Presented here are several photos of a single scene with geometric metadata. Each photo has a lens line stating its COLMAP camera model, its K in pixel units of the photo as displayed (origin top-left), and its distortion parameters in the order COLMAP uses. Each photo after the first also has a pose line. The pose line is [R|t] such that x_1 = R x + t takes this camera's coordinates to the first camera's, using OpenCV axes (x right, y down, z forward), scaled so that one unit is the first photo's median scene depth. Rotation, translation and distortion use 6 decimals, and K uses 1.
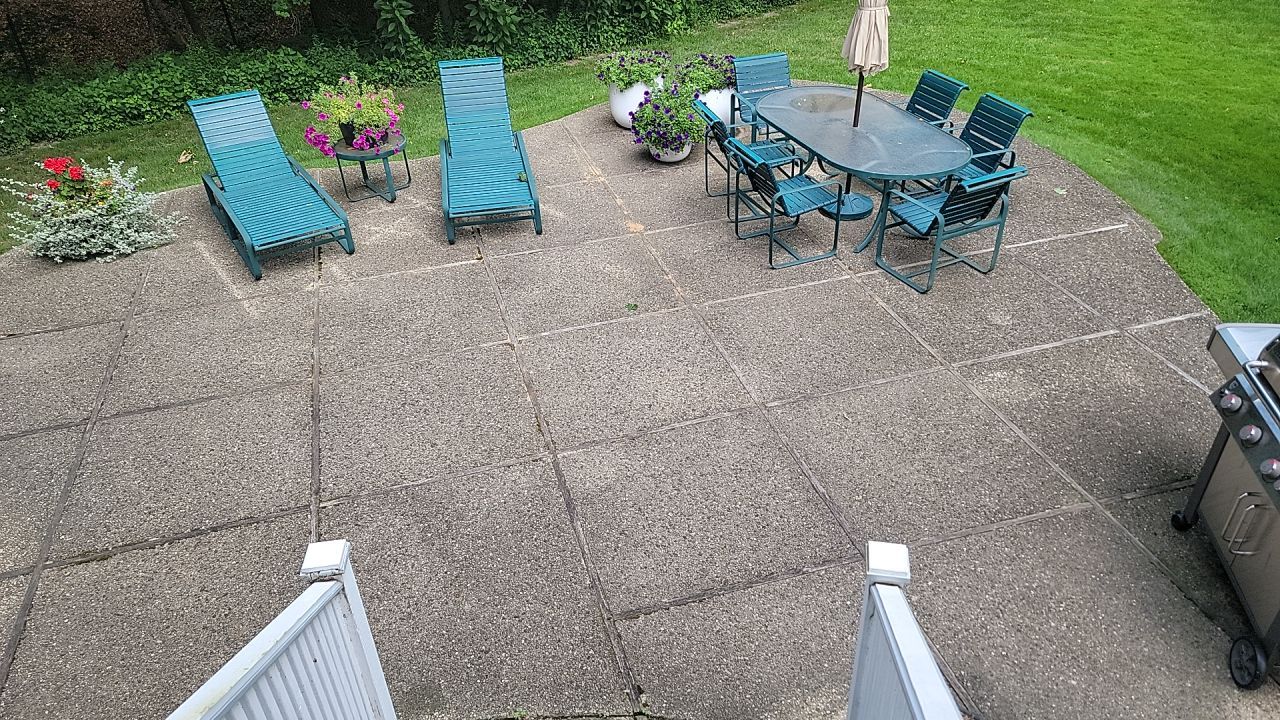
lens RADIAL K [[886.0, 0, 642.1], [0, 886.0, 368.0], [0, 0, 1]] dist [0.086252, -0.075496]
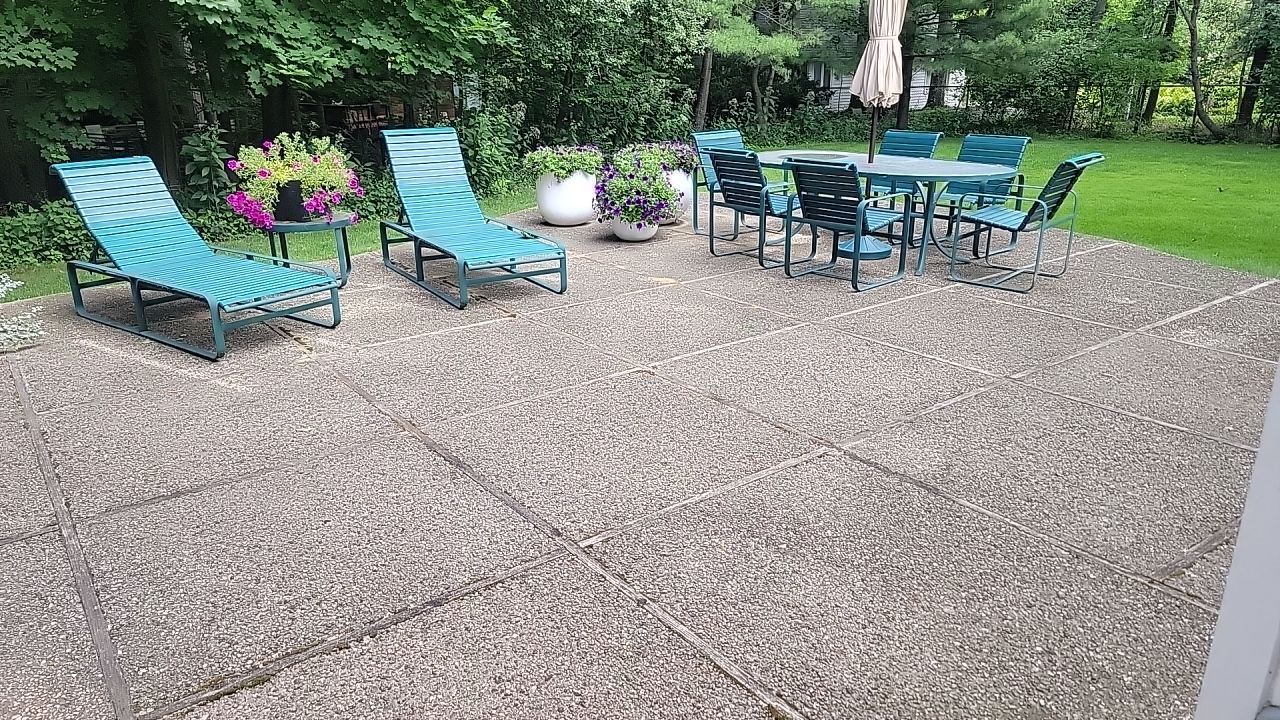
lens RADIAL K [[886.0, 0, 642.1], [0, 886.0, 368.0], [0, 0, 1]] dist [0.086252, -0.075496]
pose [[0.937526, -0.091129, 0.335768, -0.319254], [0.175447, 0.957225, -0.230085, 0.114441], [-0.300438, 0.274620, 0.913412, 0.237979]]
